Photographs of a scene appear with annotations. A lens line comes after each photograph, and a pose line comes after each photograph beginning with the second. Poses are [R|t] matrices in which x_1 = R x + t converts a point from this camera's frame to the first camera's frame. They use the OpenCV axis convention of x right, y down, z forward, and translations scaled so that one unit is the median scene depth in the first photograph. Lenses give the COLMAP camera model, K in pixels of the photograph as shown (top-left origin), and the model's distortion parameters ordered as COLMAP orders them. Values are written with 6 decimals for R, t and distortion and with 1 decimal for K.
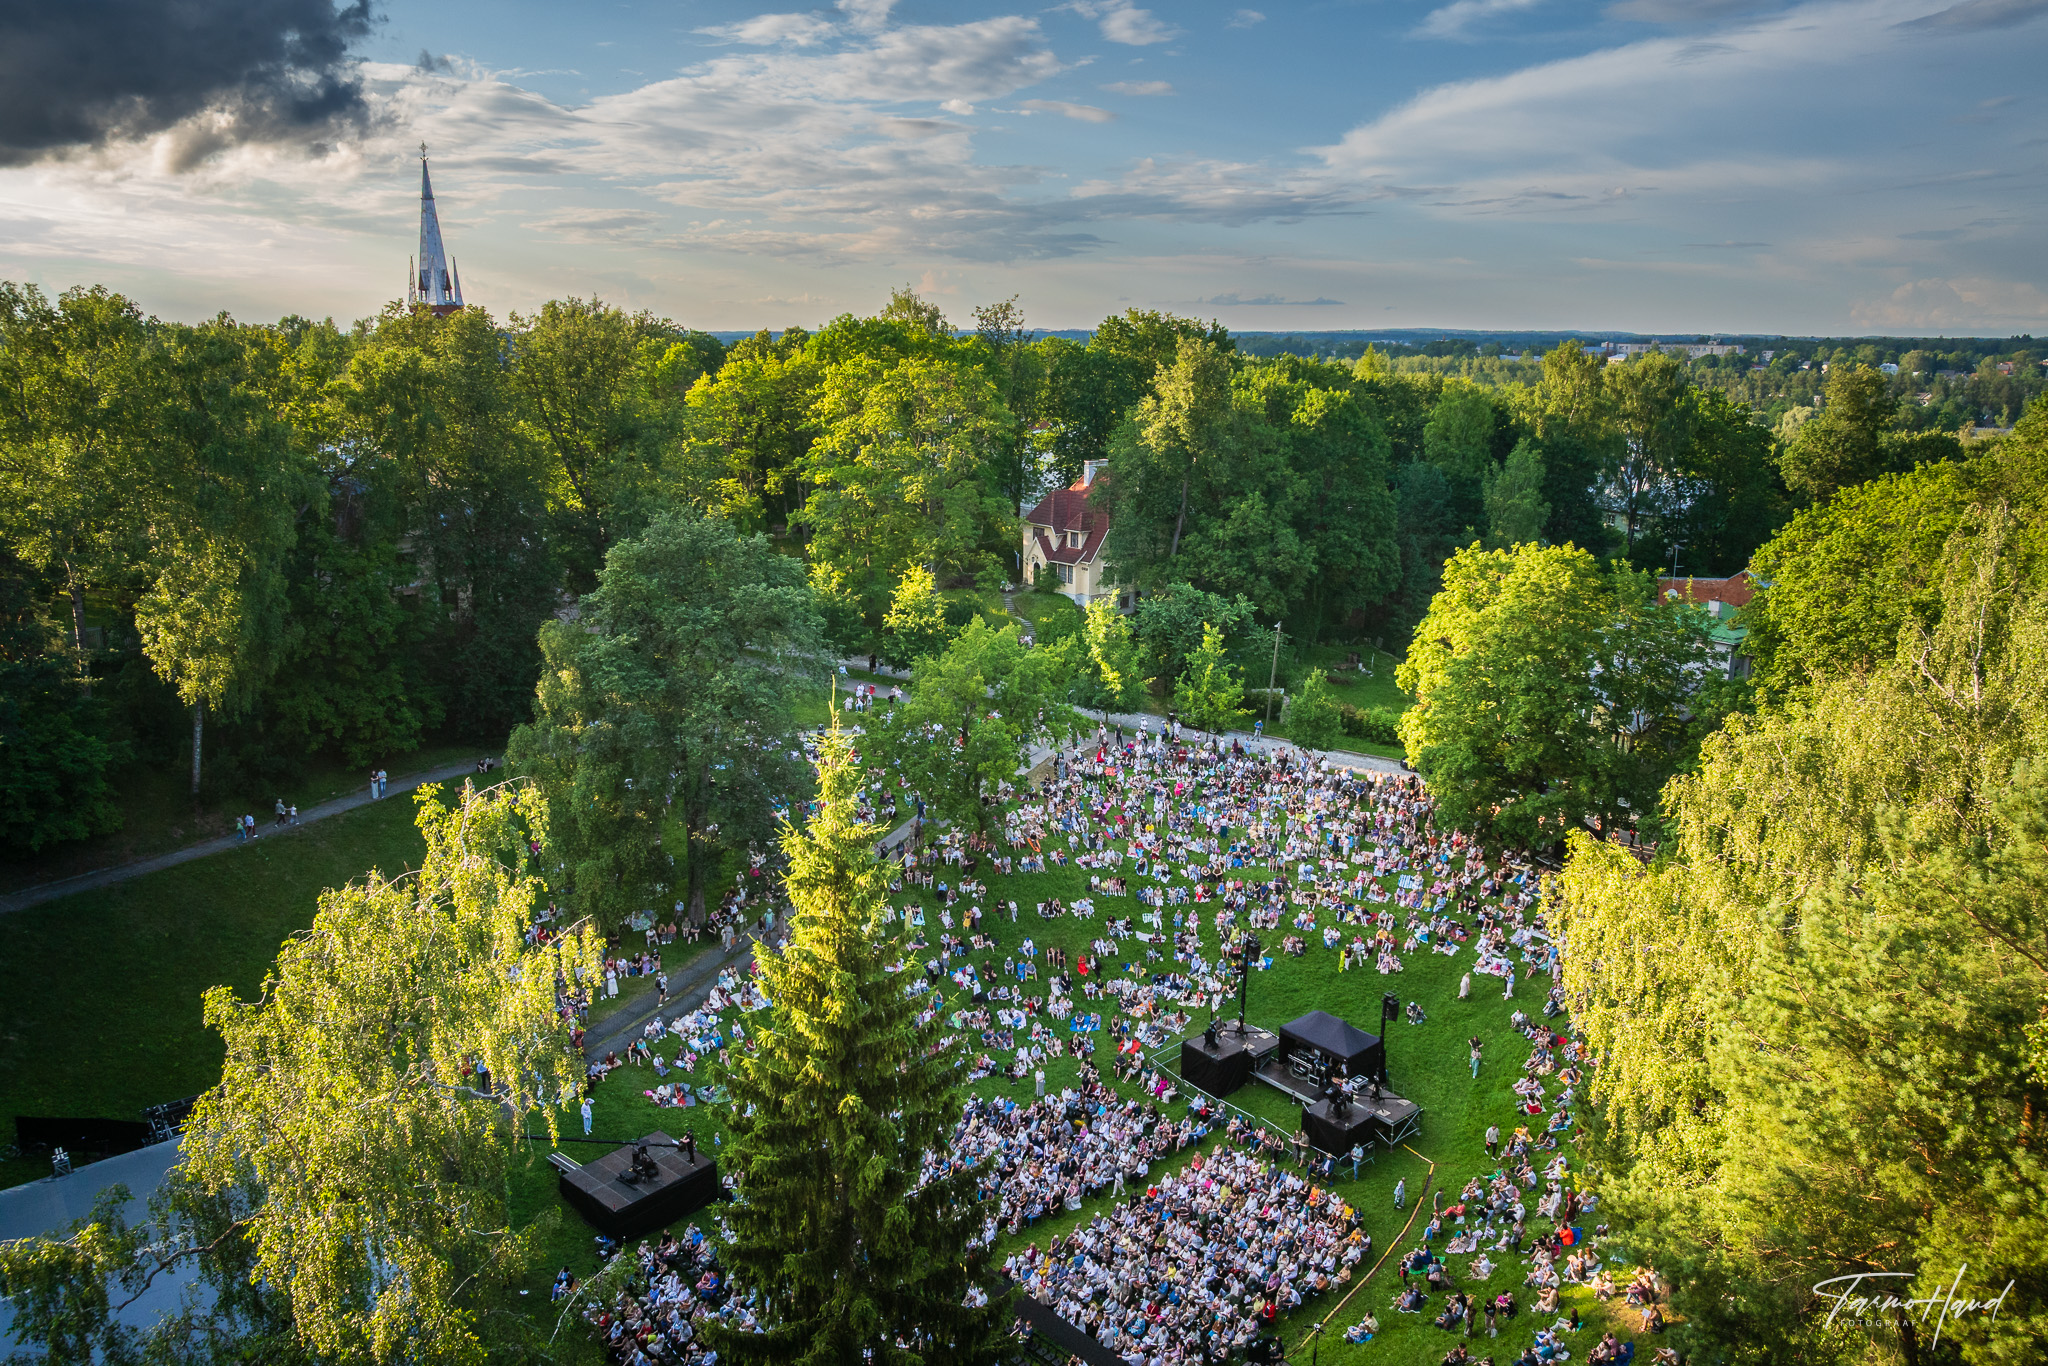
lens RADIAL K [[1436.4, 0, 1030.7], [0, 1436.4, 682.8], [0, 0, 1]] dist [-0.029024, -0.022604]
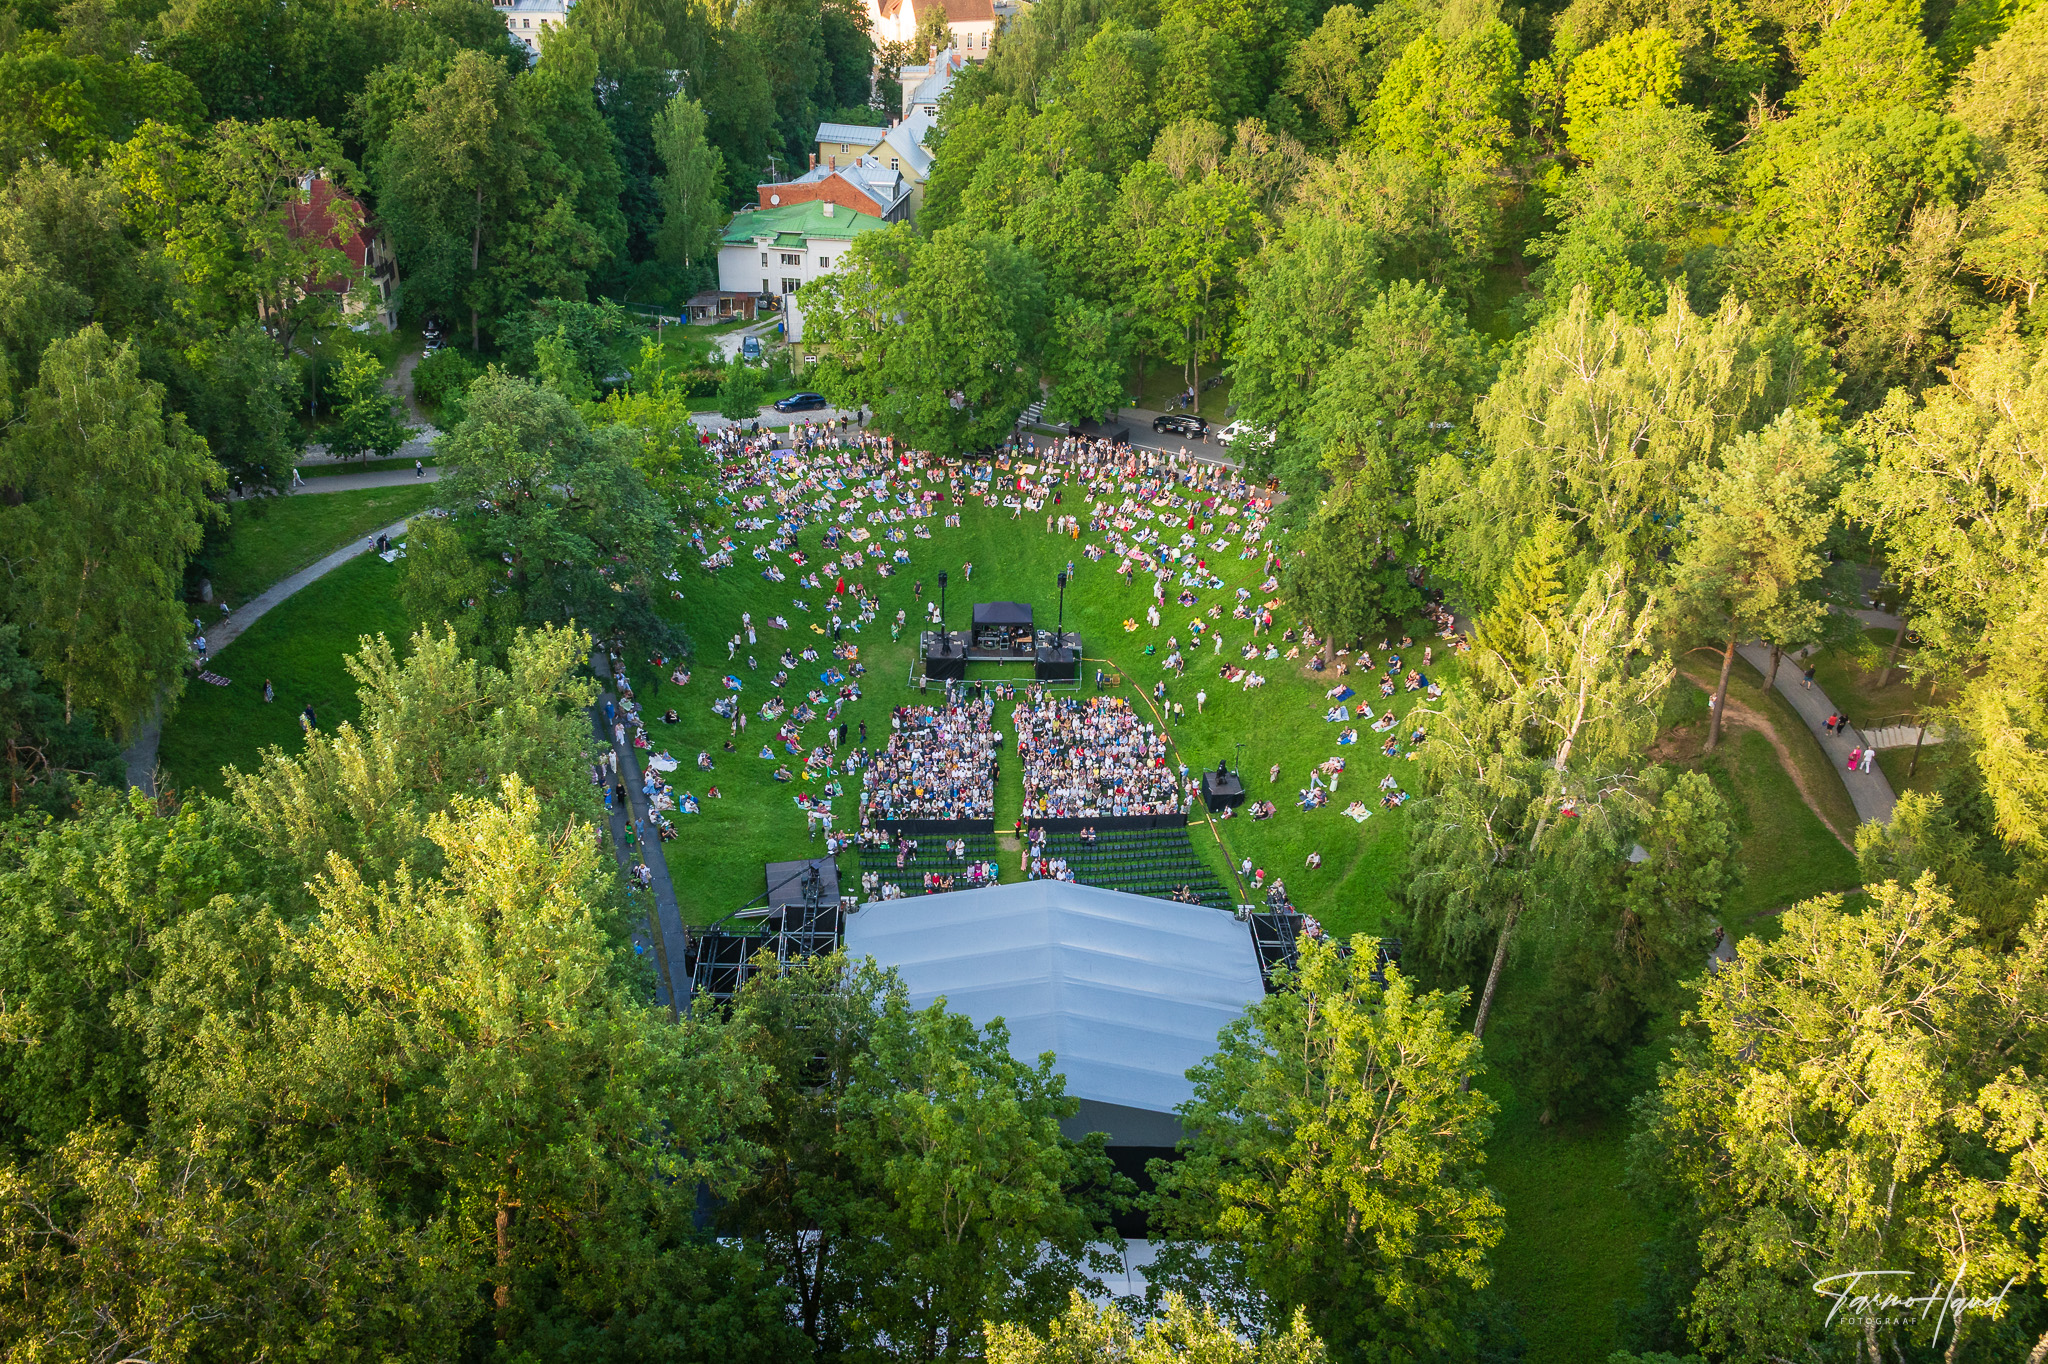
lens RADIAL K [[1590.9, 0, 921.2], [0, 1590.9, 670.8], [0, 0, 1]] dist [-0.036403, 0.000697]
pose [[0.648873, -0.385243, 0.656164, -0.830466], [0.177674, 0.915230, 0.361643, -0.270214], [-0.739862, -0.118077, 0.662316, -0.024378]]
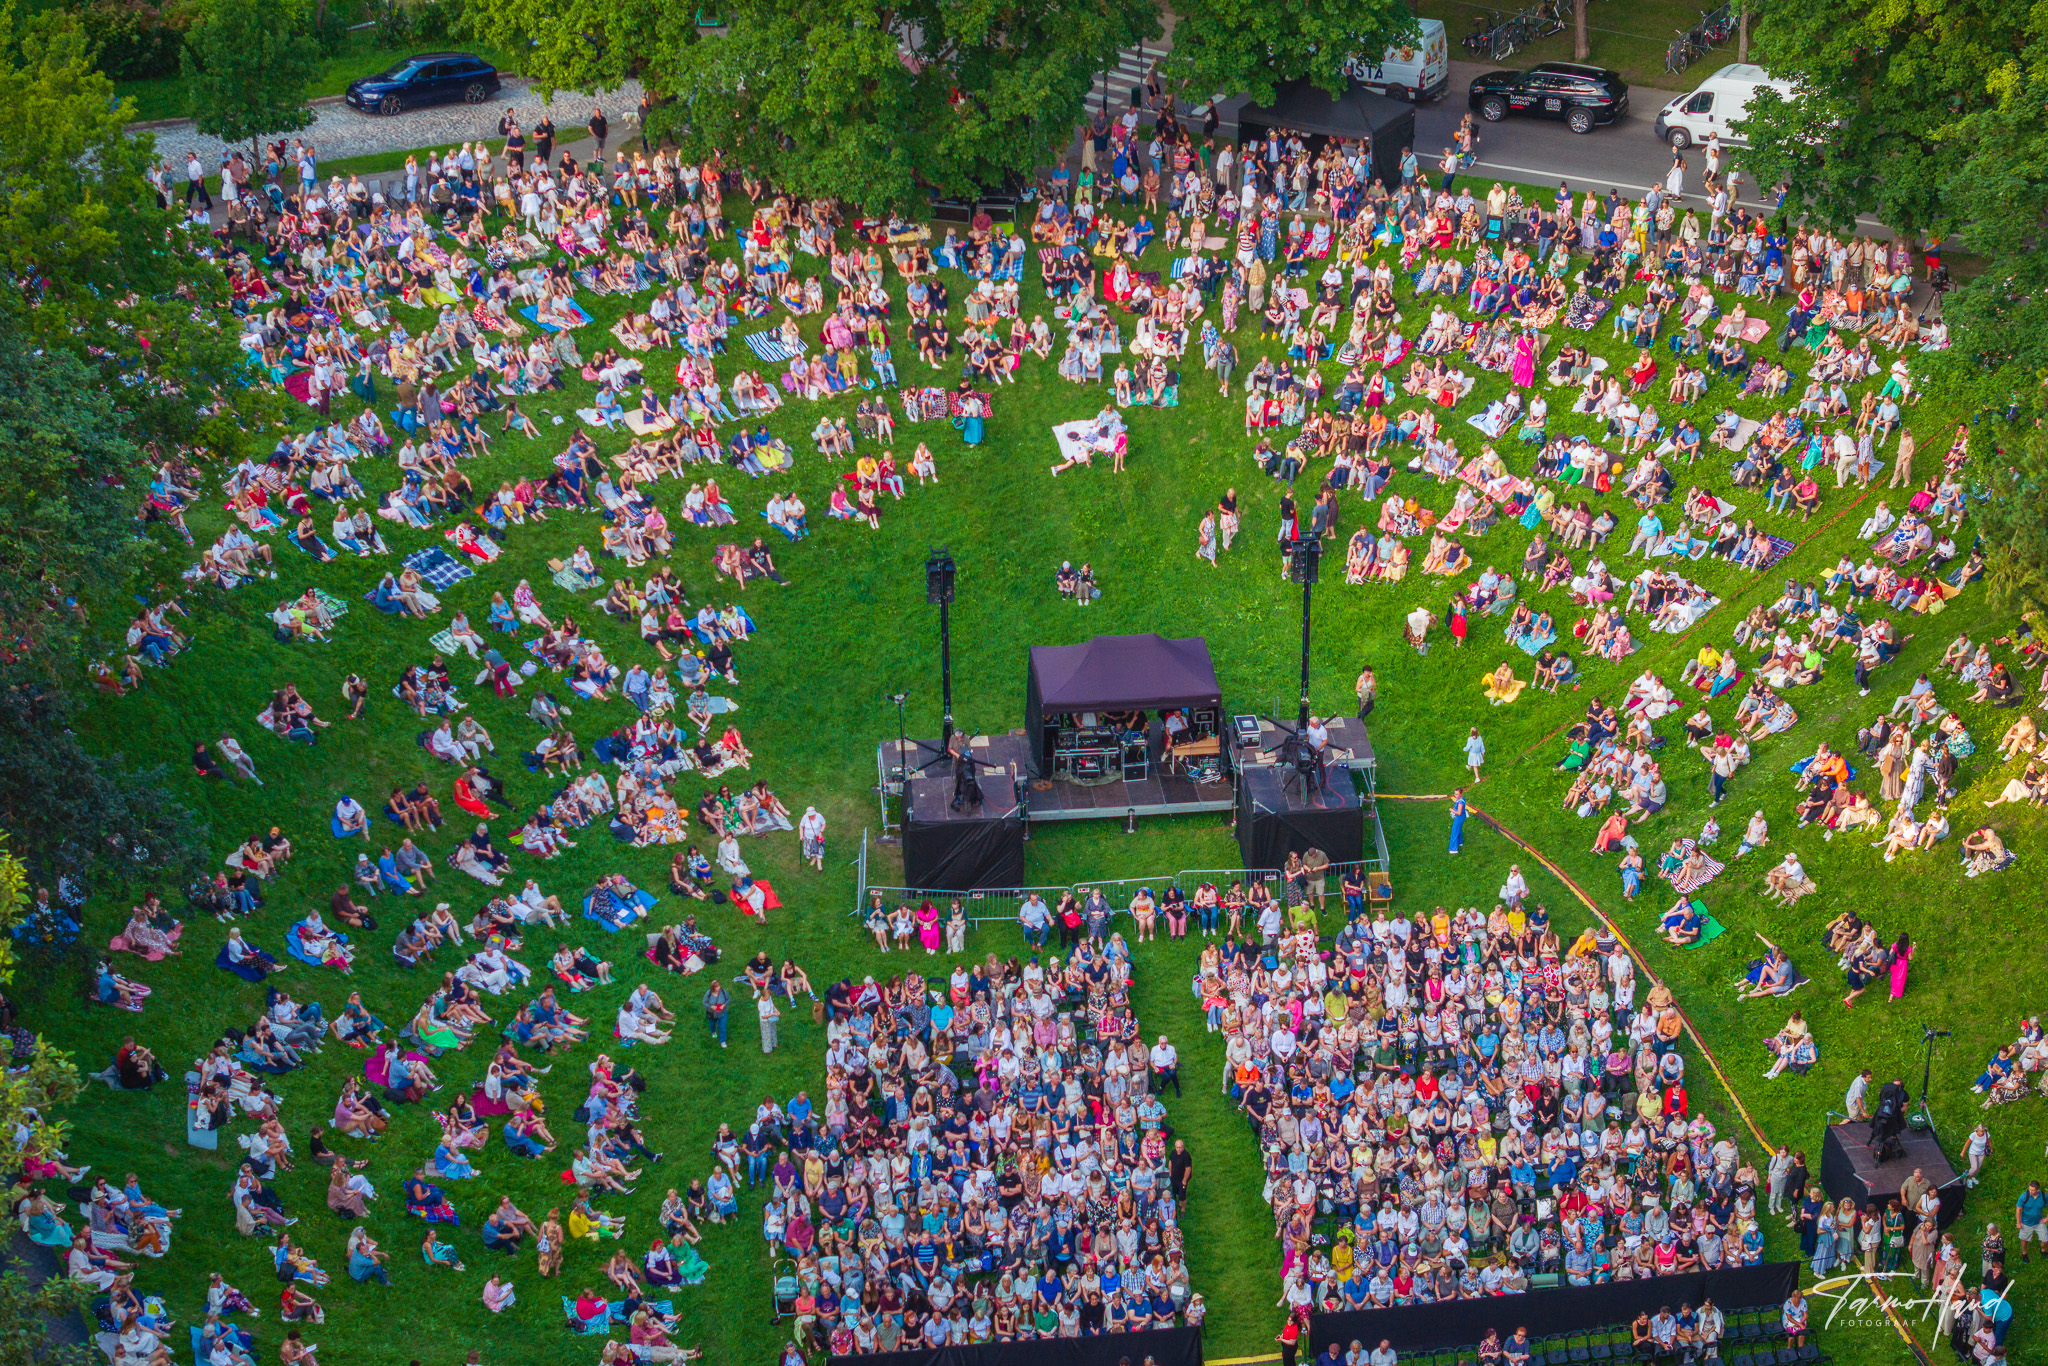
lens RADIAL K [[4109.6, 0, 1023.2], [0, 4109.6, 743.5], [0, 0, 1]] dist [-0.237655, 1.662151]
pose [[0.558416, -0.409060, 0.721694, -0.717730], [0.201070, 0.910770, 0.360650, -0.207879], [-0.804824, -0.056282, 0.590838, 0.187913]]
